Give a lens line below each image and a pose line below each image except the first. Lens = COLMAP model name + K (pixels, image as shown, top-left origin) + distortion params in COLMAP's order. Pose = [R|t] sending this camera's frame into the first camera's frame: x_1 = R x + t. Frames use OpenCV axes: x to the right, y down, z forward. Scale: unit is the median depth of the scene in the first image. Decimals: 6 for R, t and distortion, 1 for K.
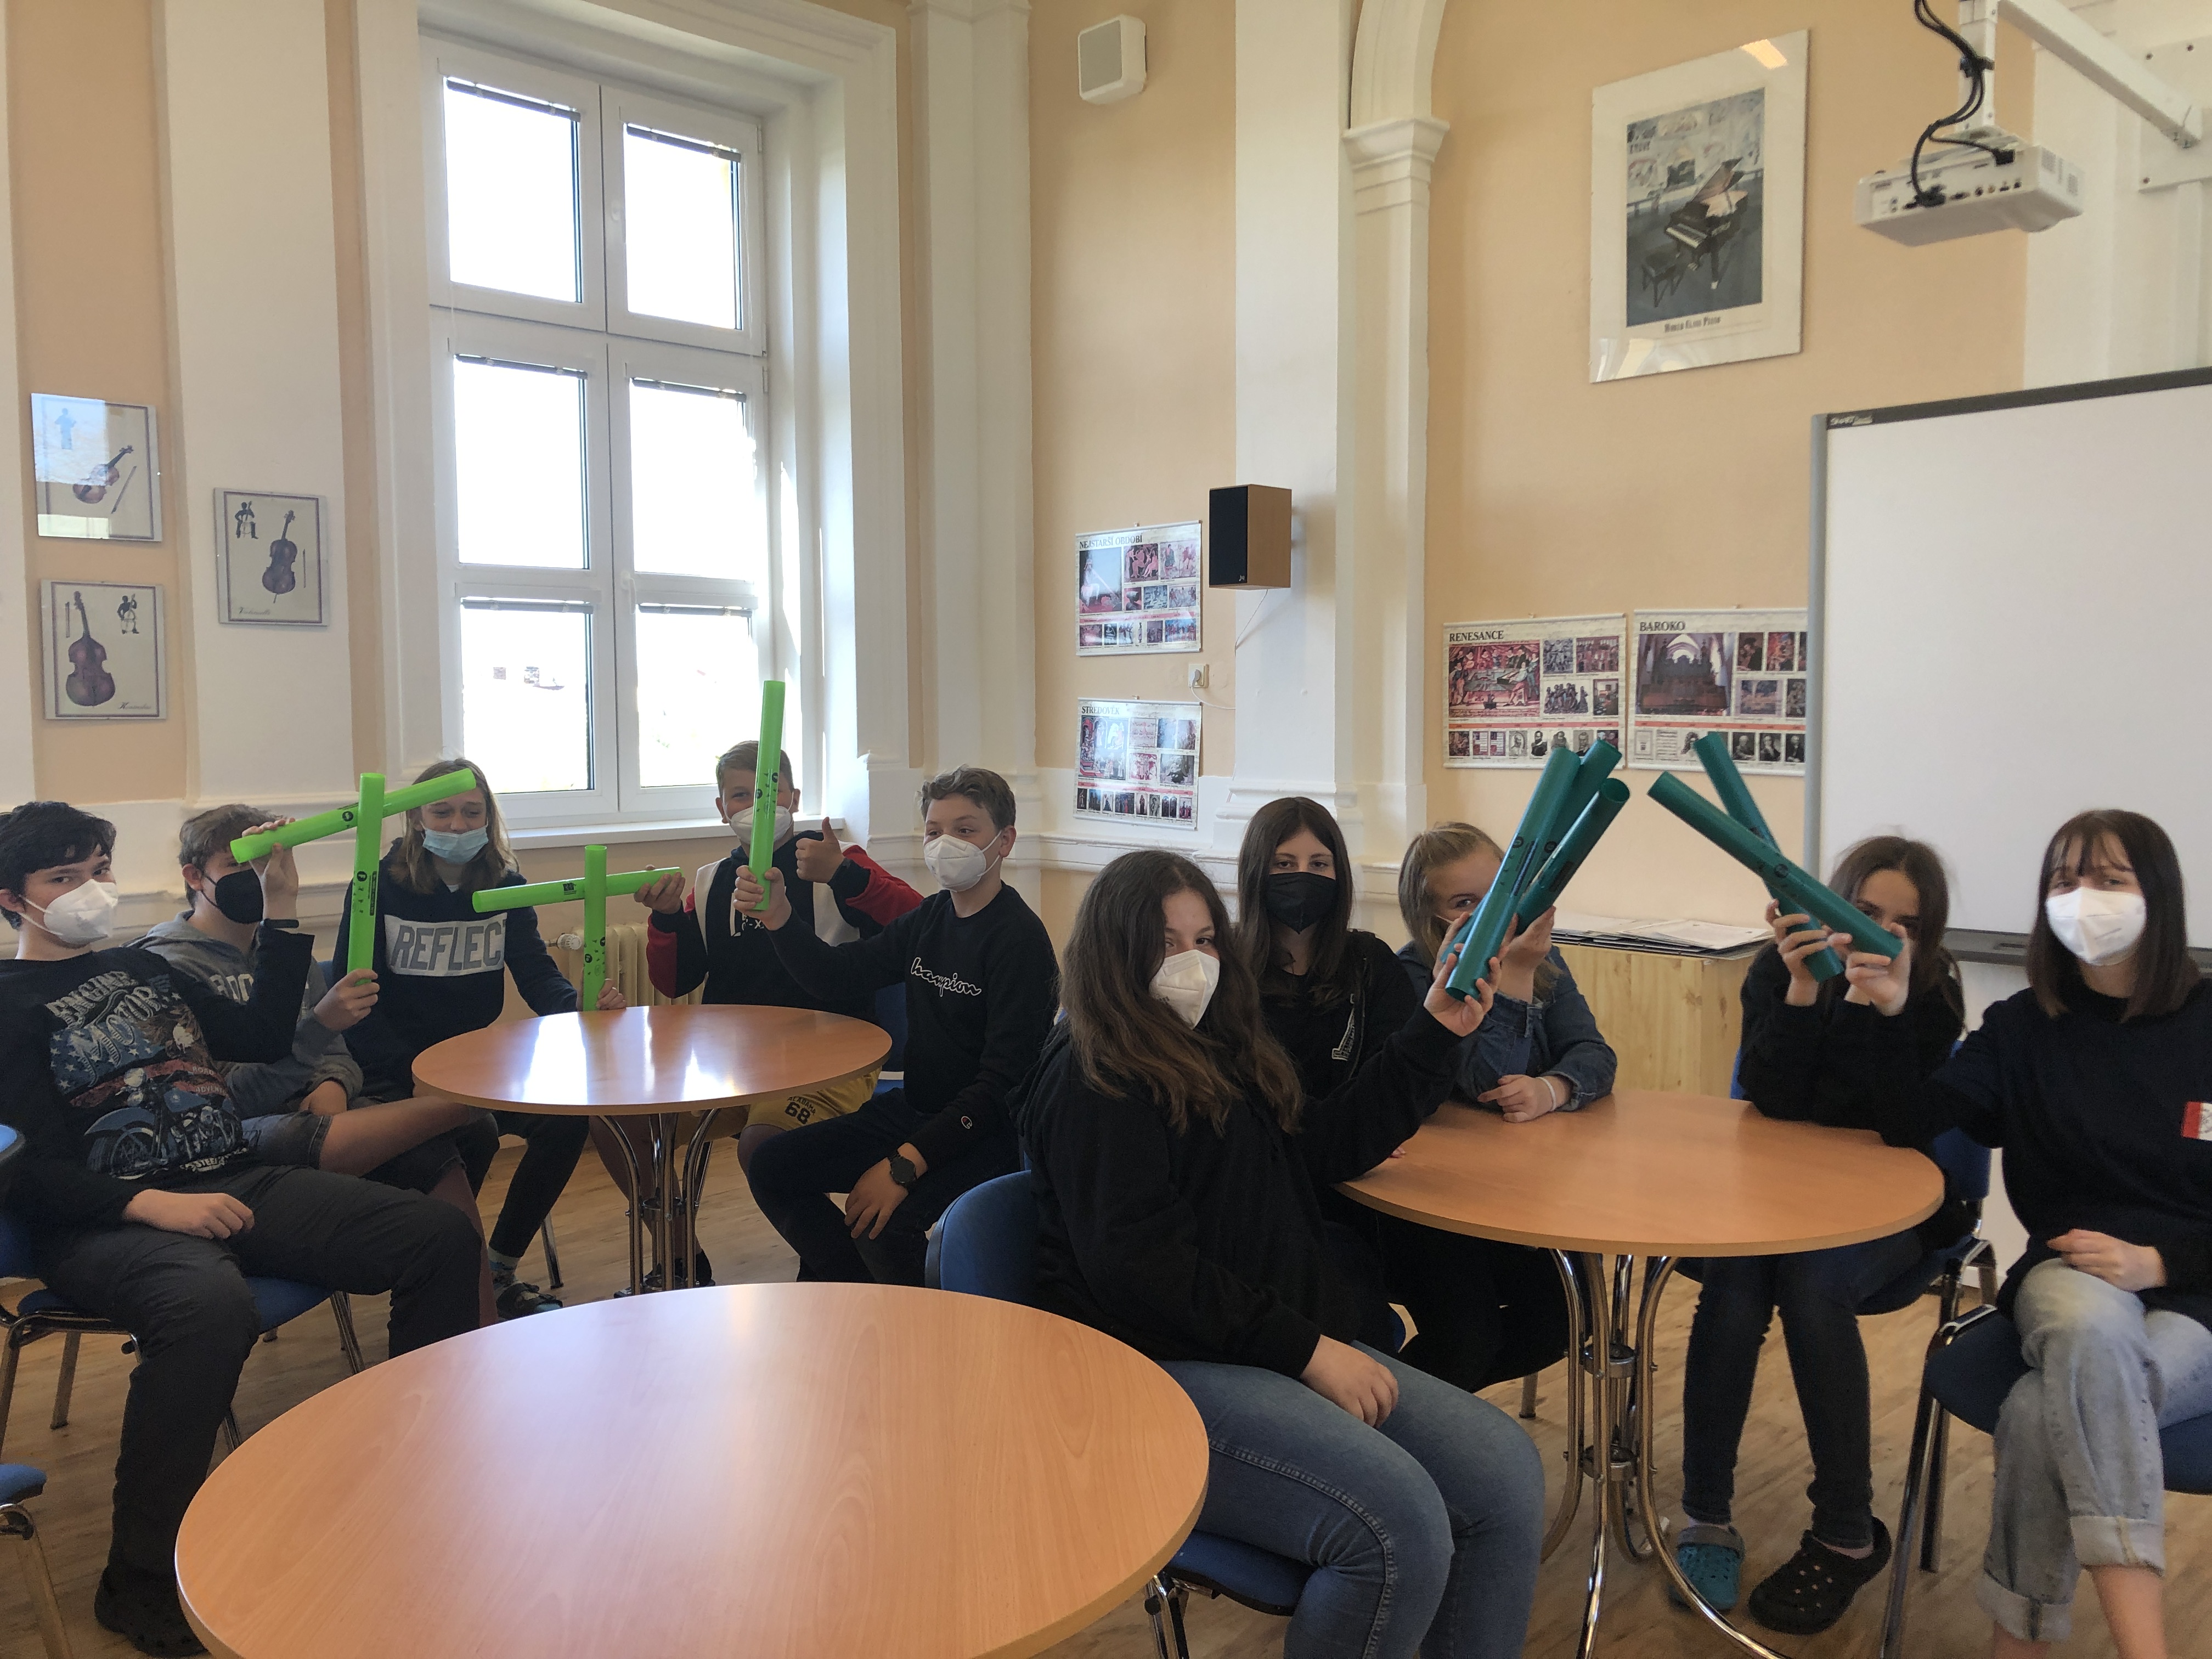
lens RADIAL K [[1822.7, 0, 1085.1], [0, 1822.7, 830.2], [0, 0, 1]] dist [0.032343, -0.029533]
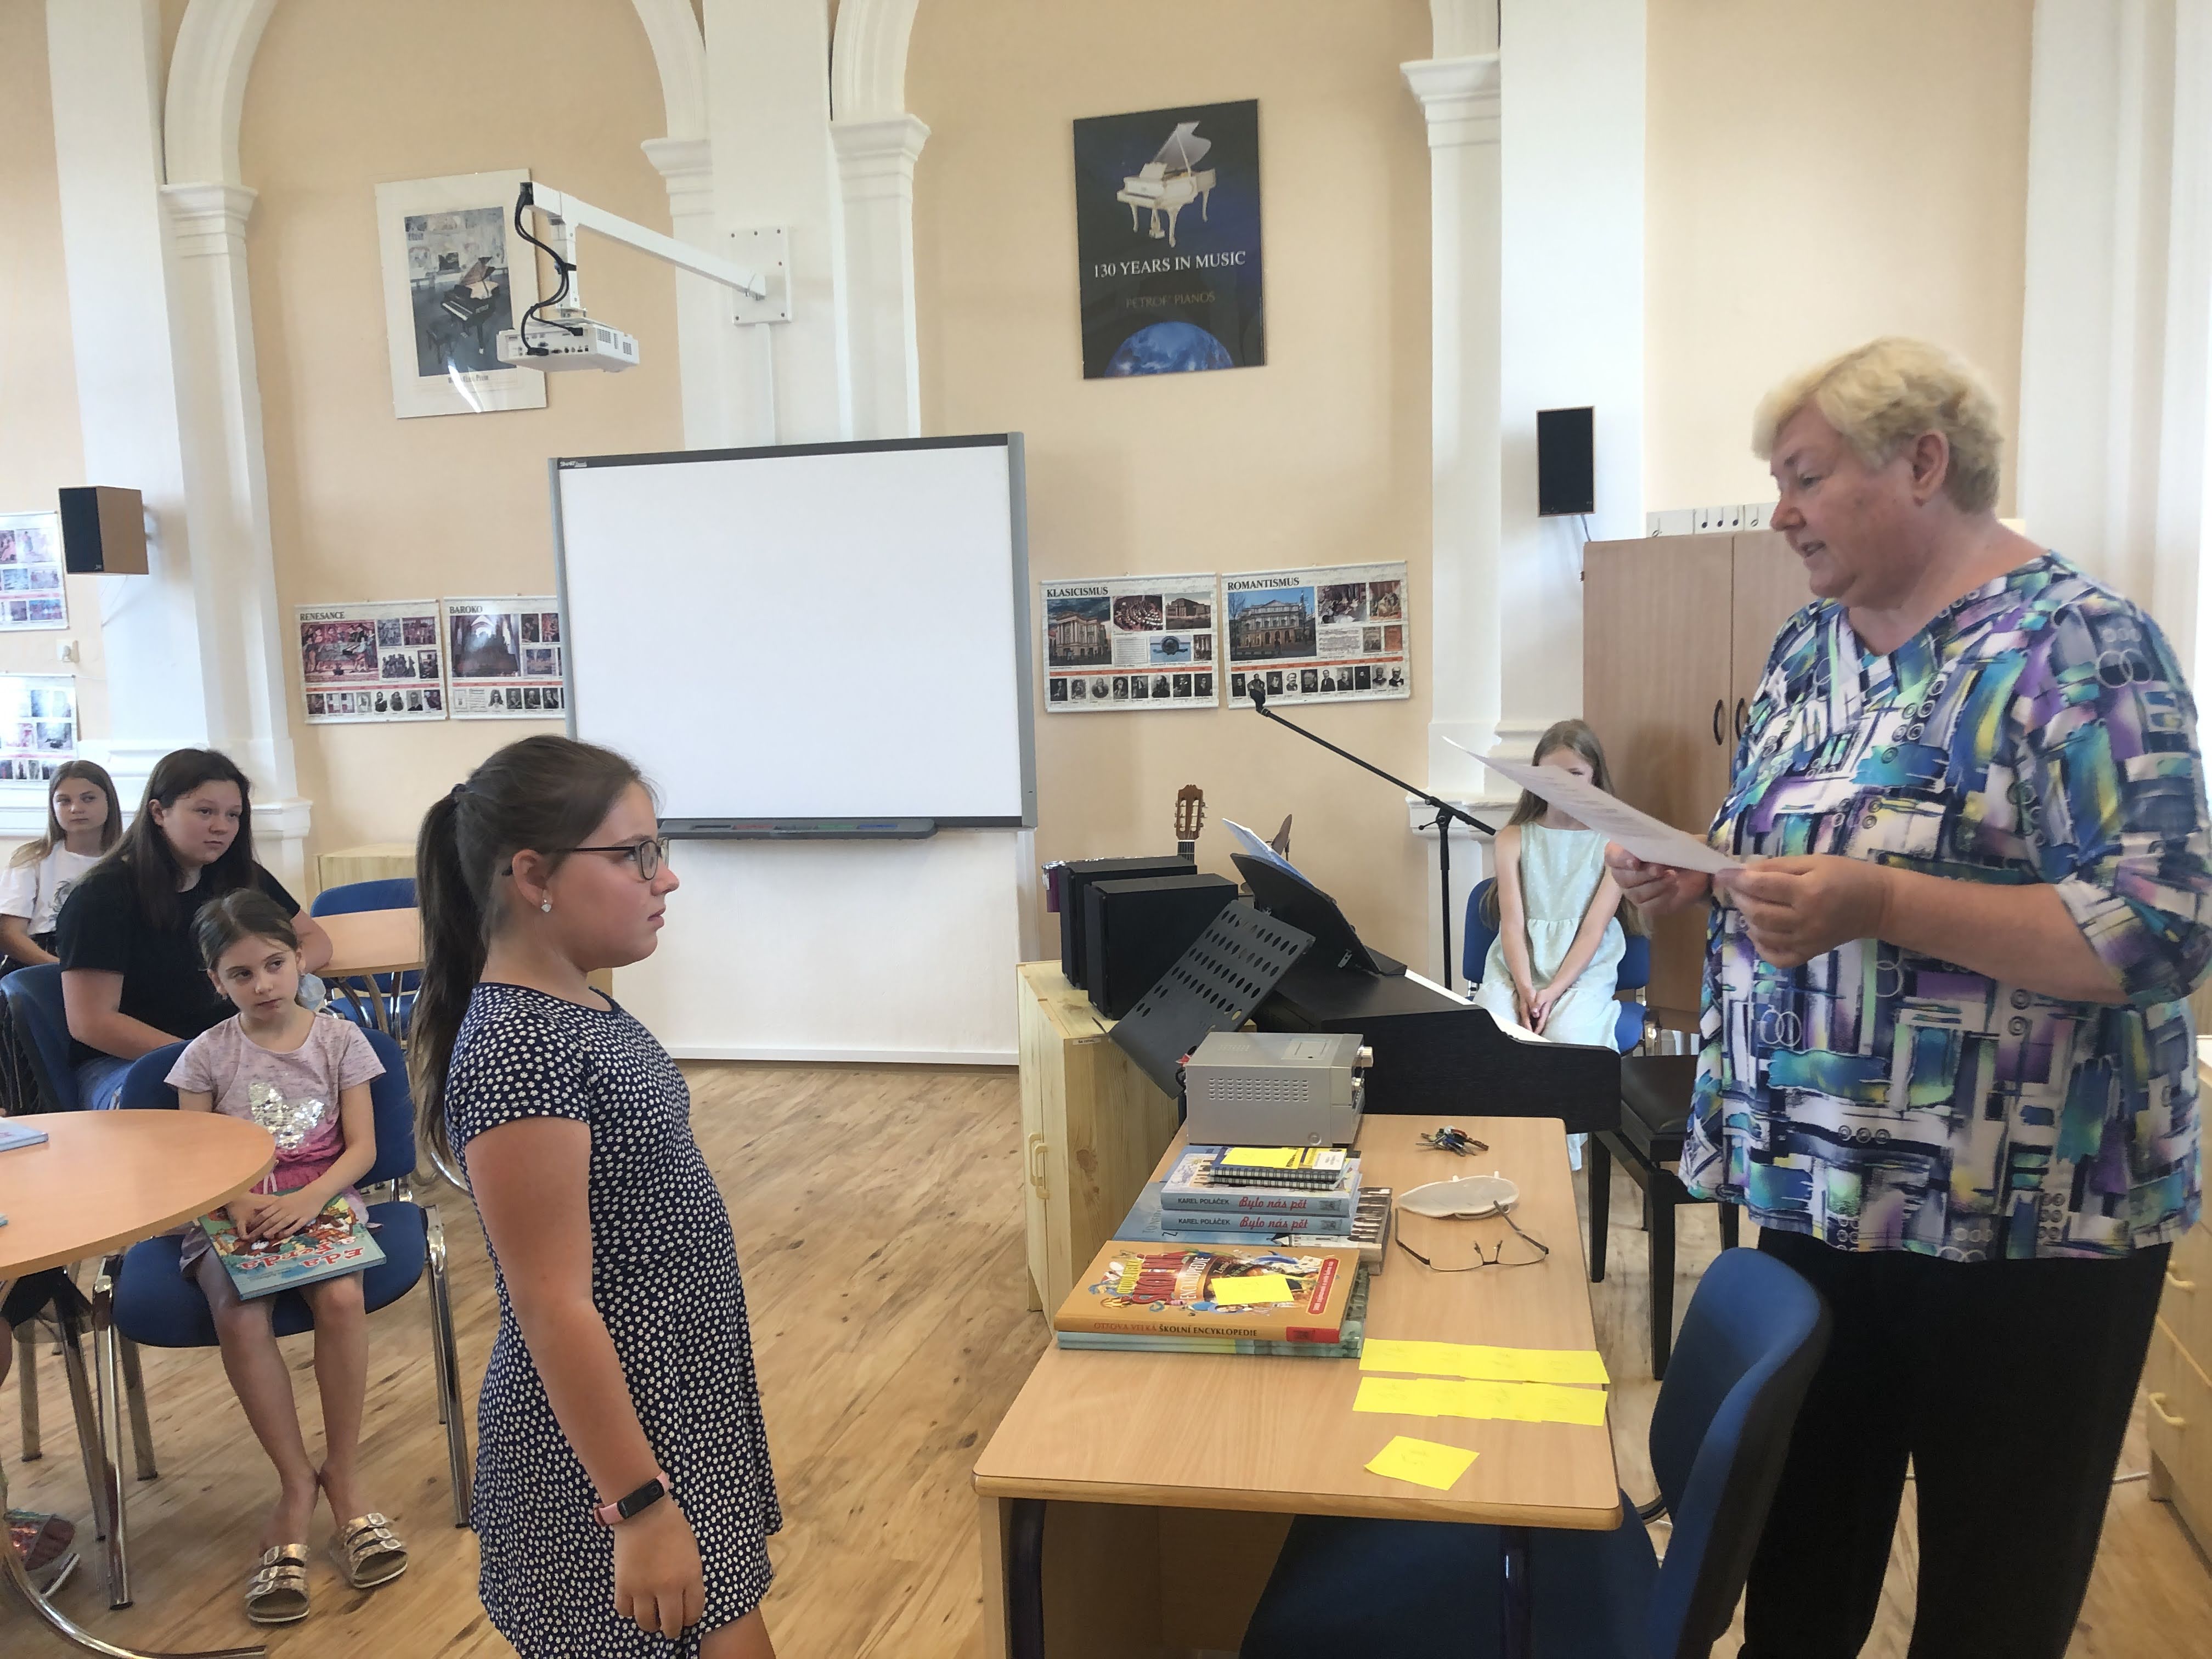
lens RADIAL K [[1822.7, 0, 1124.6], [0, 1822.7, 864.0], [0, 0, 1]] dist [0.032343, -0.029533]
pose [[0.848723, -0.083140, 0.522261, 0.014613], [0.059713, 0.996315, 0.061567, 0.016890], [-0.525455, -0.021068, 0.850561, -0.345871]]
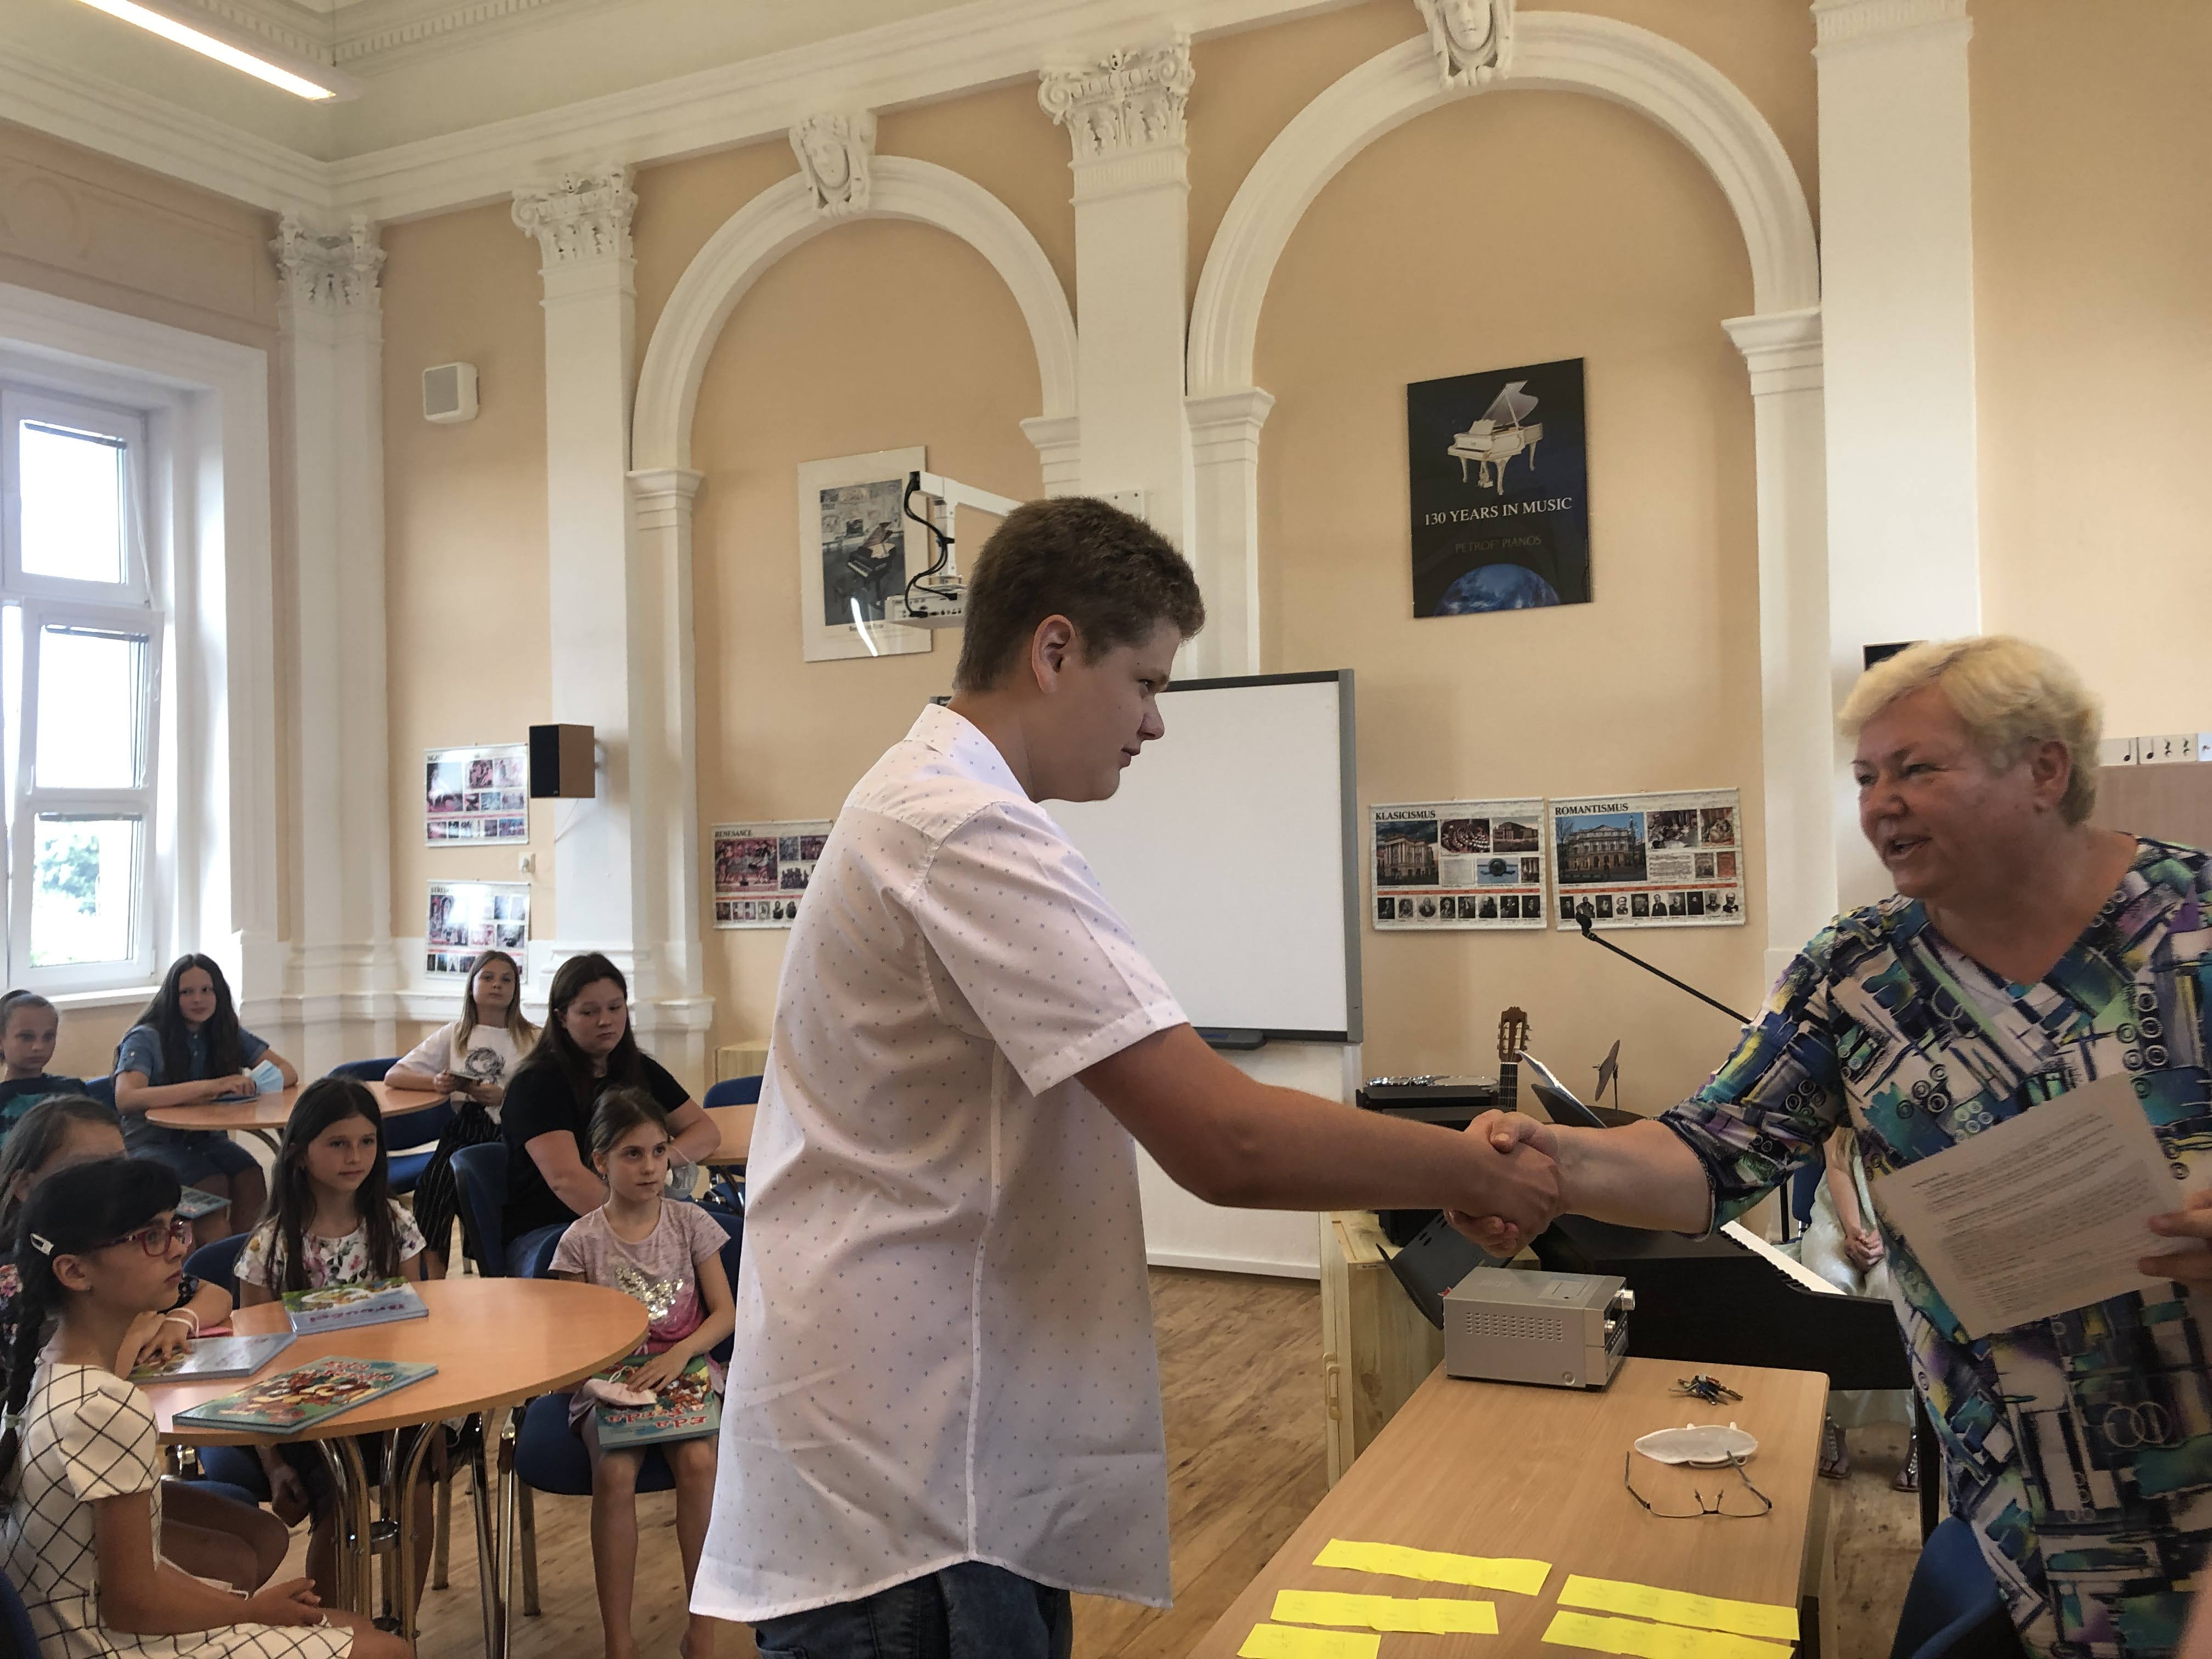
lens RADIAL K [[1822.7, 0, 1105.2], [0, 1822.7, 816.9], [0, 0, 1]] dist [0.032343, -0.029533]
pose [[0.942143, -0.010606, 0.335044, 0.016237], [0.040013, 0.995912, -0.080989, 0.004653], [-0.332815, 0.089709, 0.938715, -0.405267]]
